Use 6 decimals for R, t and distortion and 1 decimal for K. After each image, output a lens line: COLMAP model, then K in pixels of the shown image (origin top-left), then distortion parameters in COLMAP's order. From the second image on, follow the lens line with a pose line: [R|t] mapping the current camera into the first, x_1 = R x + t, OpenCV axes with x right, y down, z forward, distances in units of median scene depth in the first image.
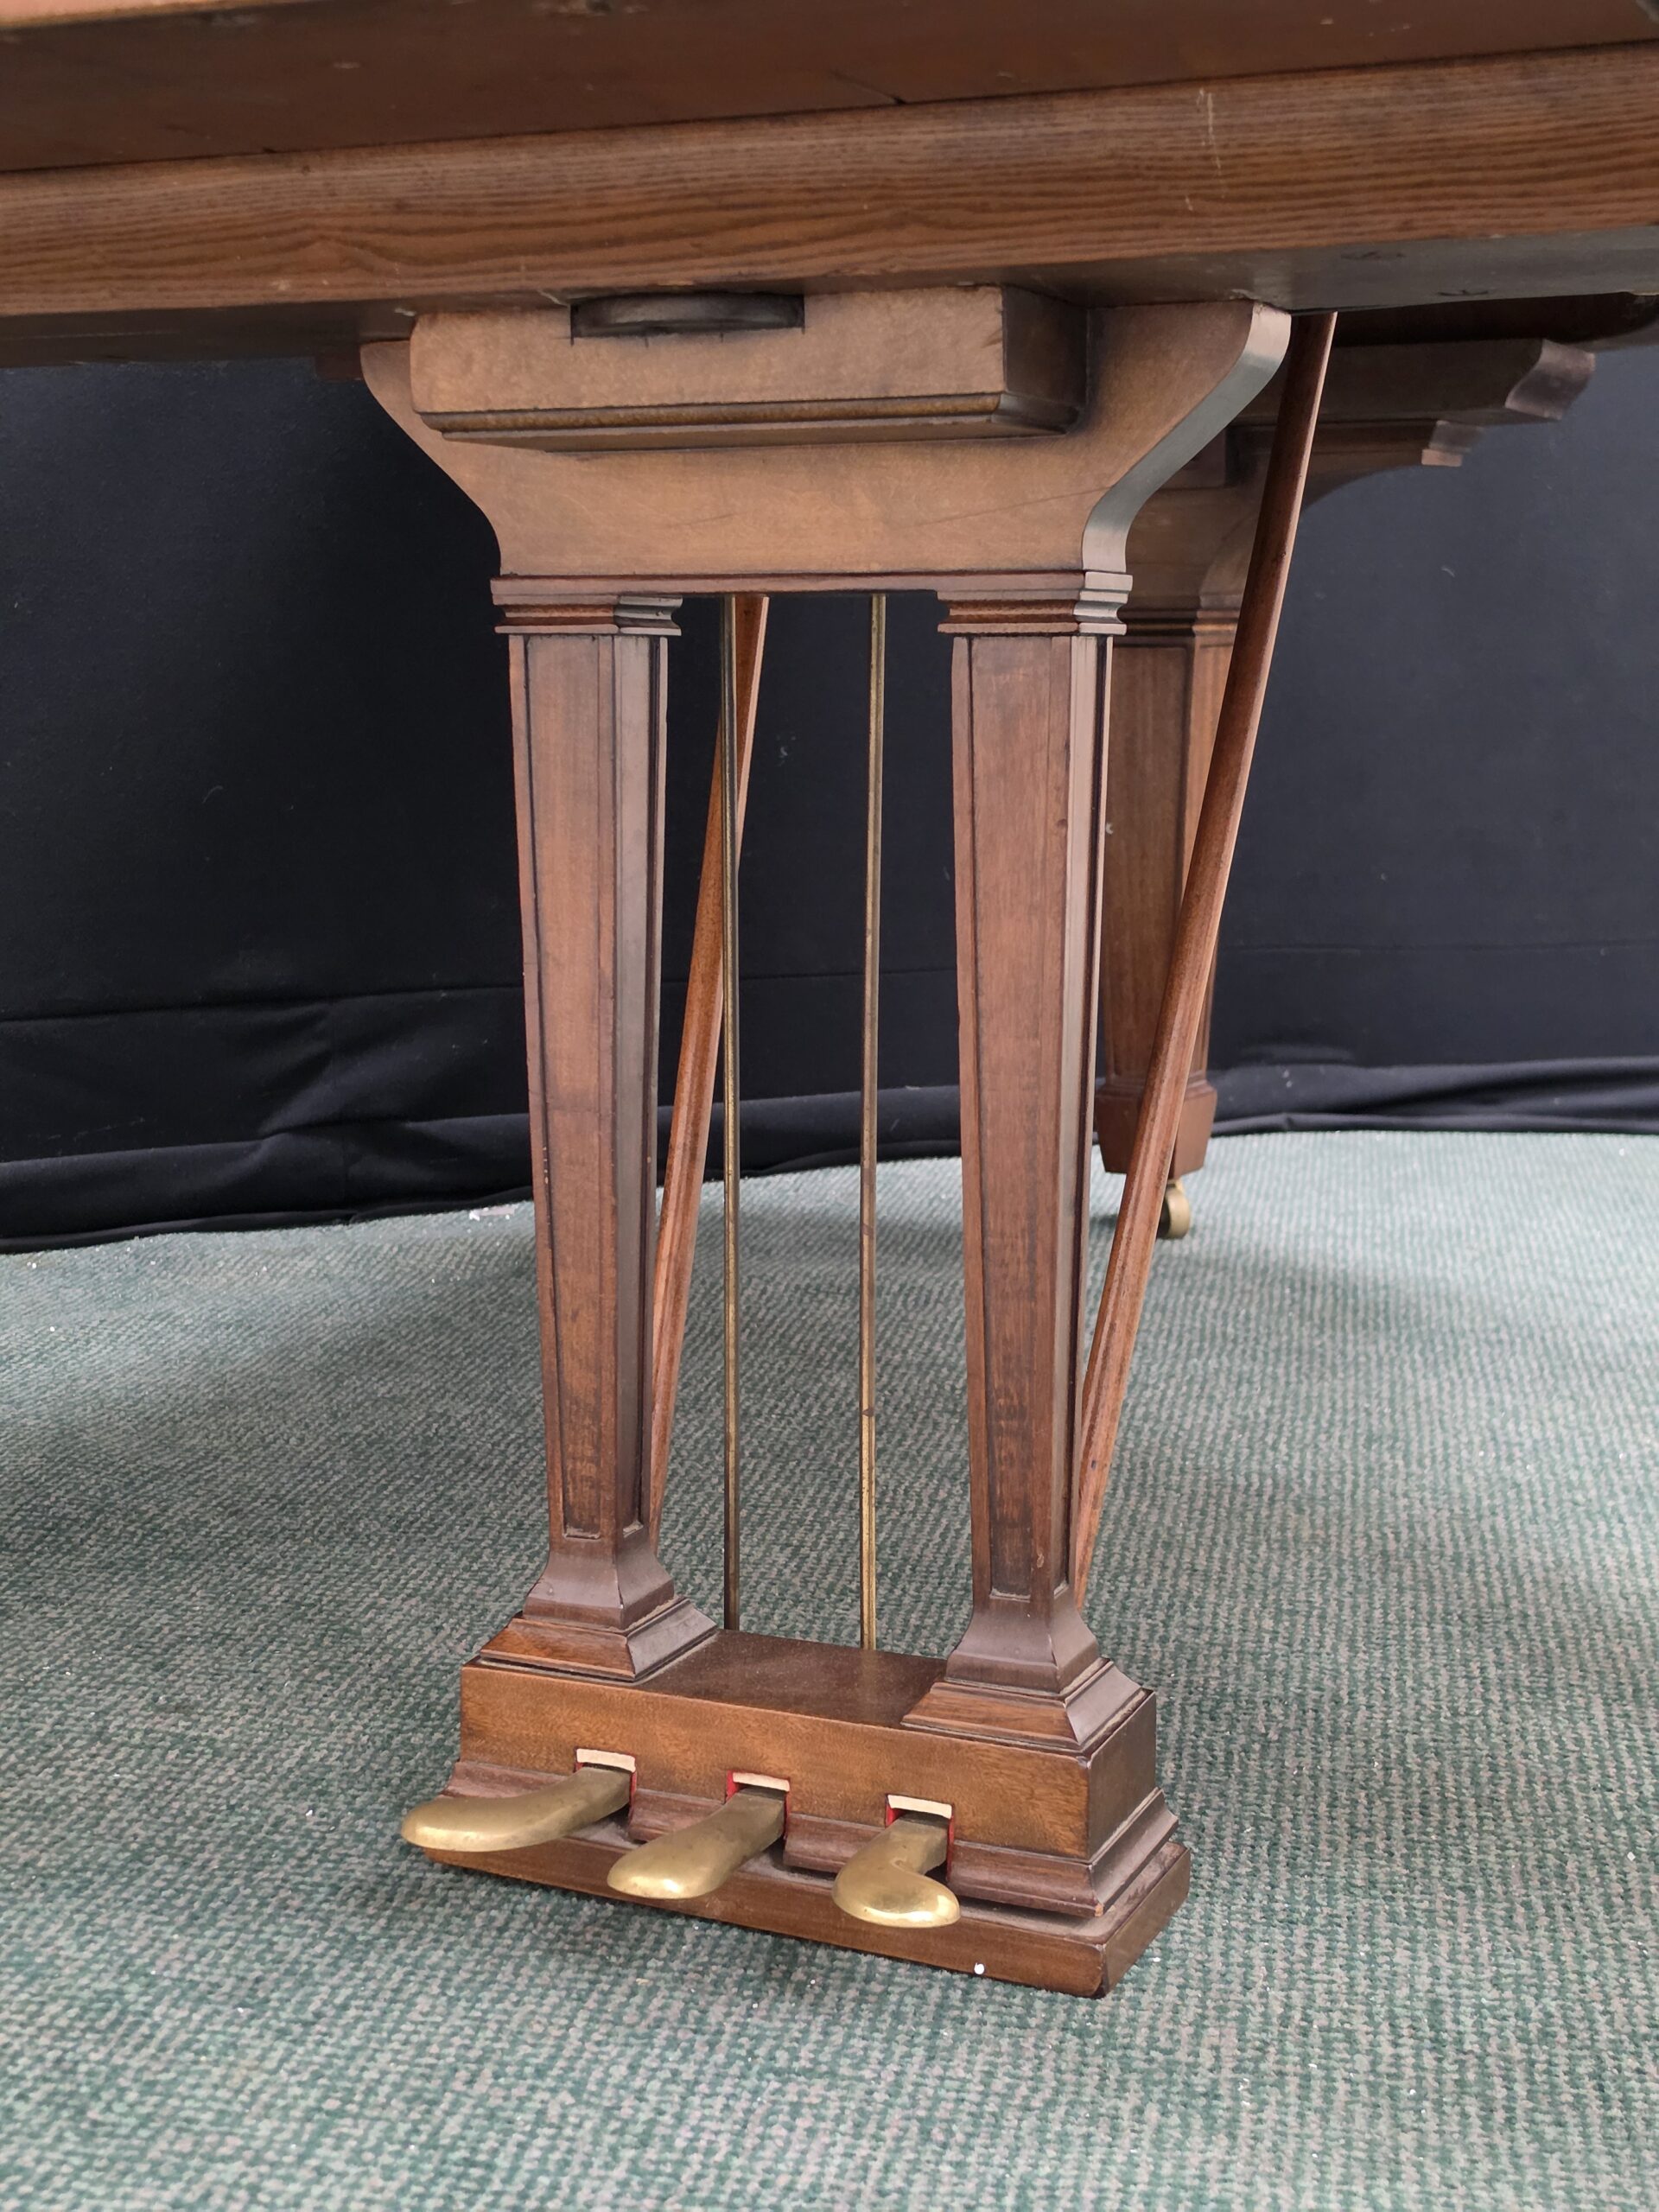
lens RADIAL K [[3024.9, 0, 836.2], [0, 3024.9, 1097.5], [0, 0, 1]] dist [0.047481, 0.000000]
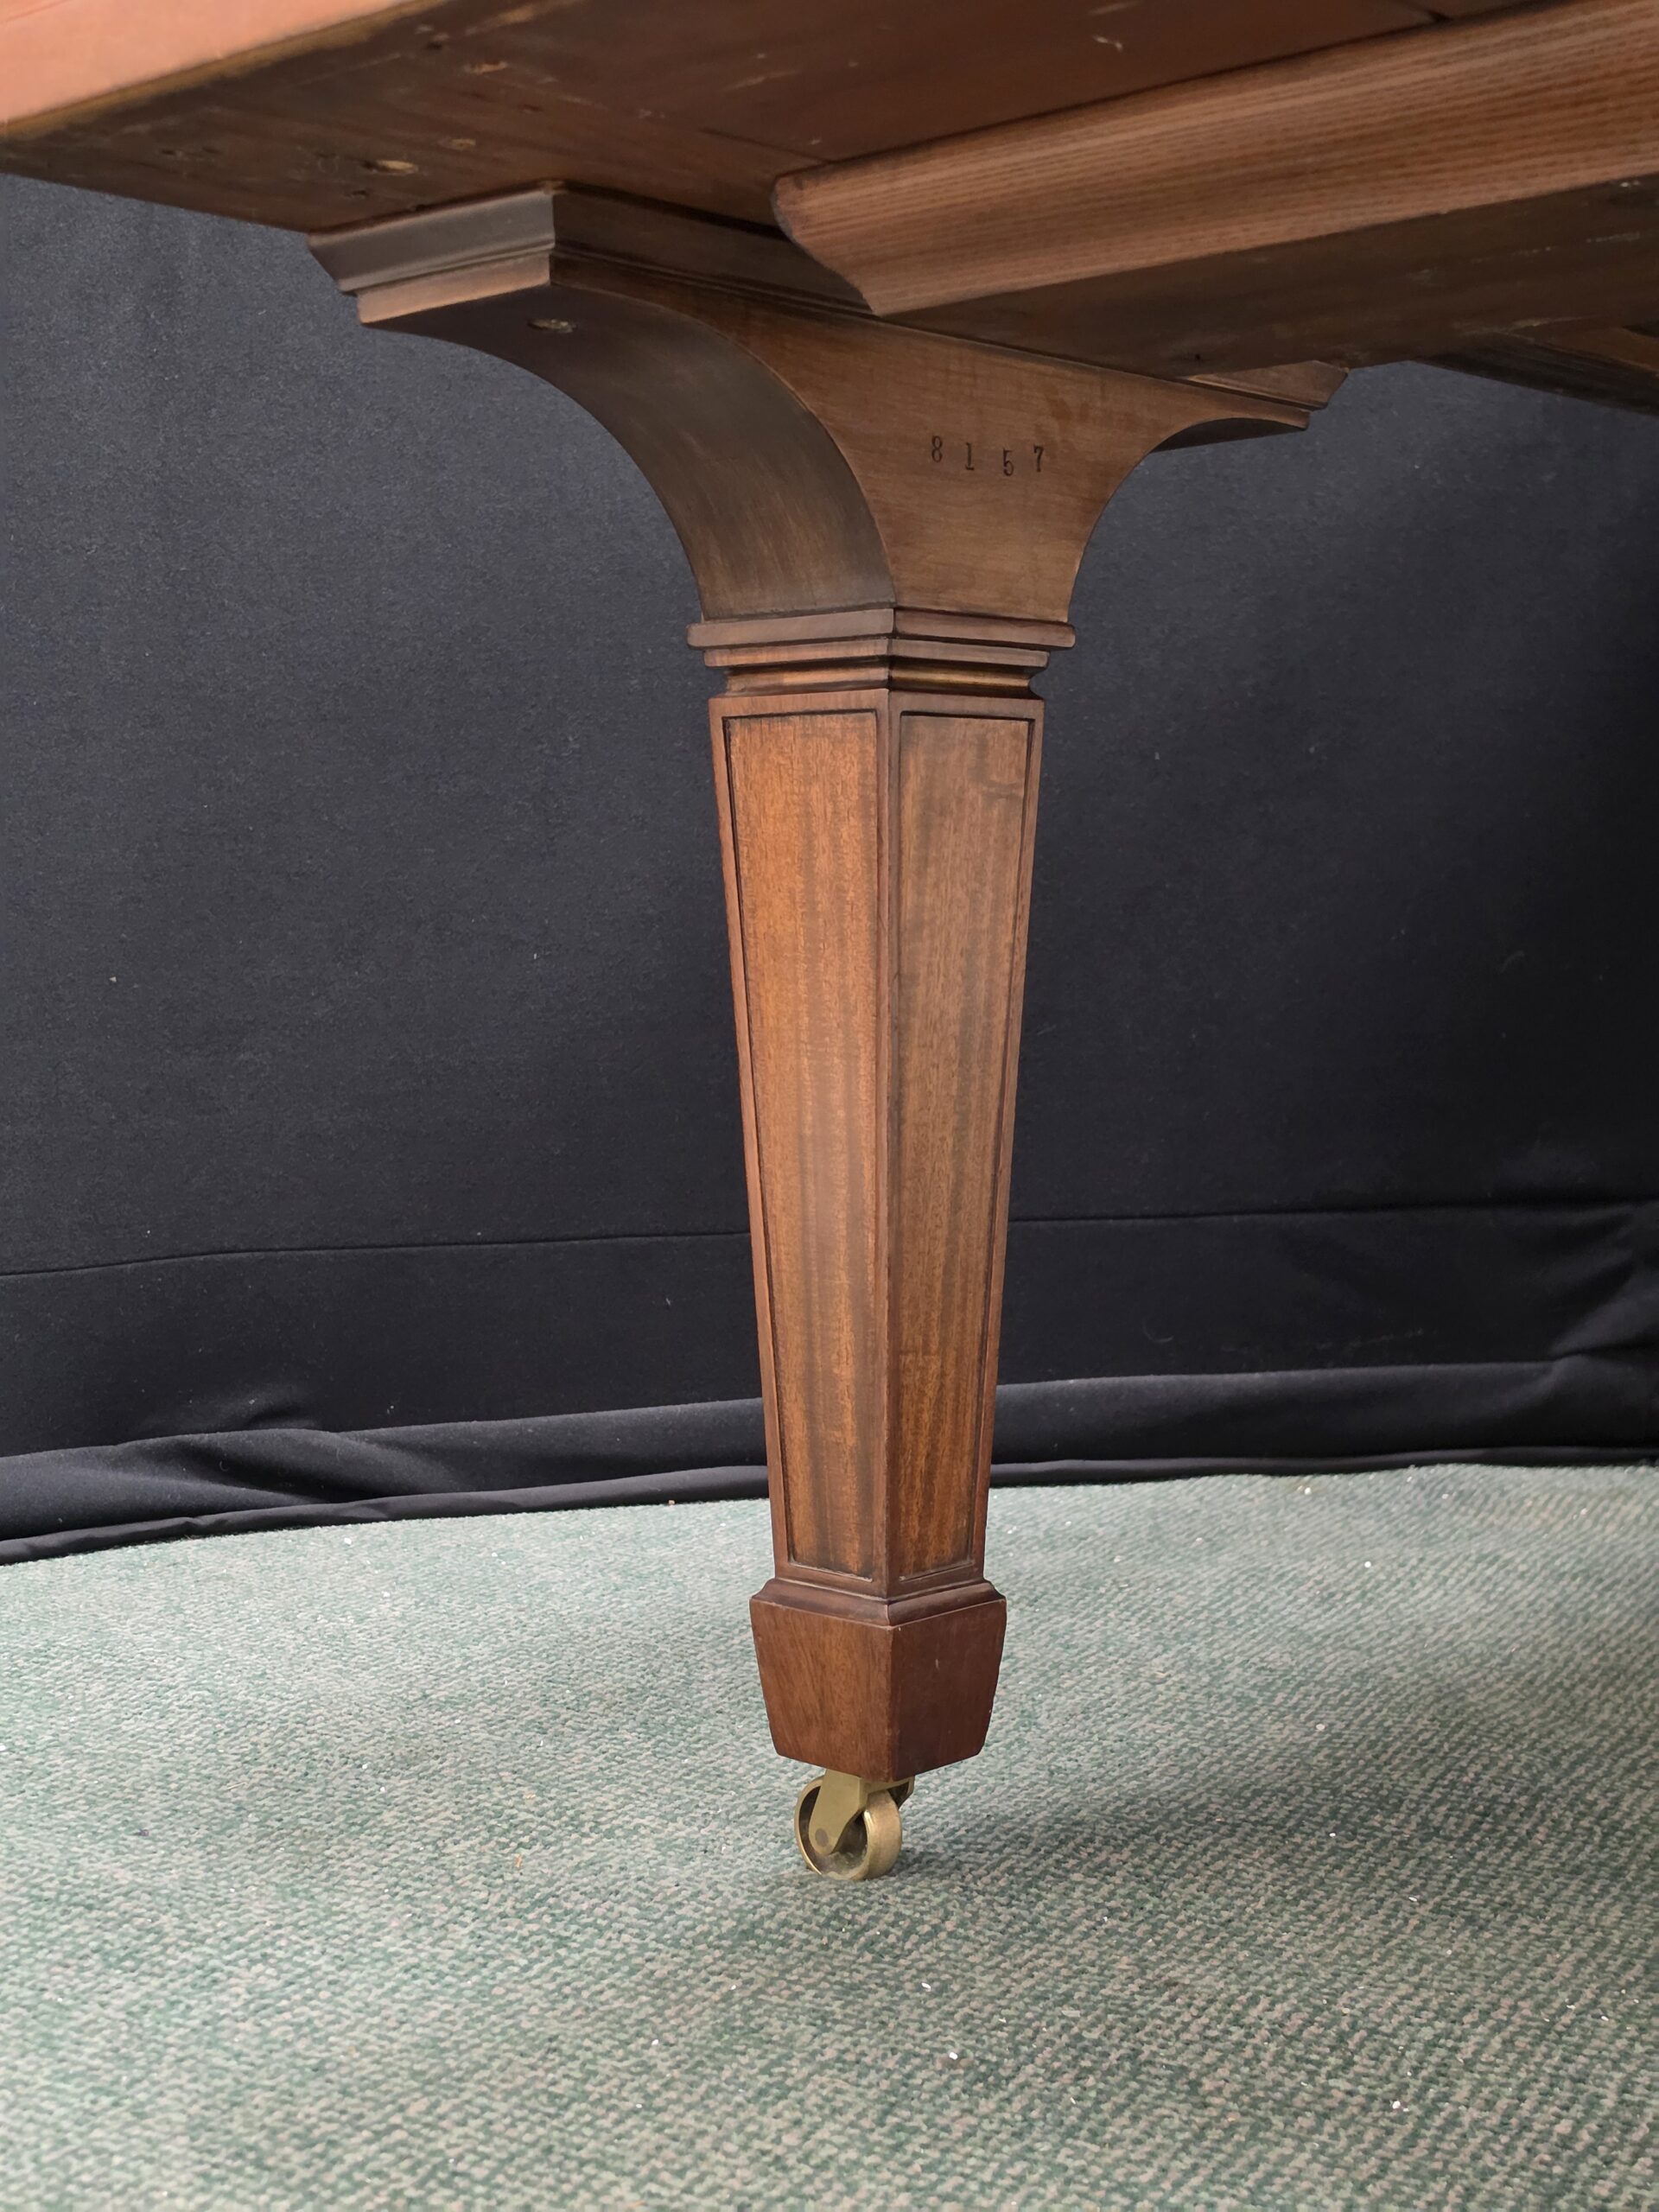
lens RADIAL K [[3024.9, 0, 822.5], [0, 3024.9, 1109.3], [0, 0, 1]] dist [0.047481, 0.000000]
pose [[0.948951, 0.017809, -0.314921, -0.119987], [-0.043471, 0.996262, -0.074653, 0.016409], [0.312414, 0.084532, 0.946177, 0.115632]]
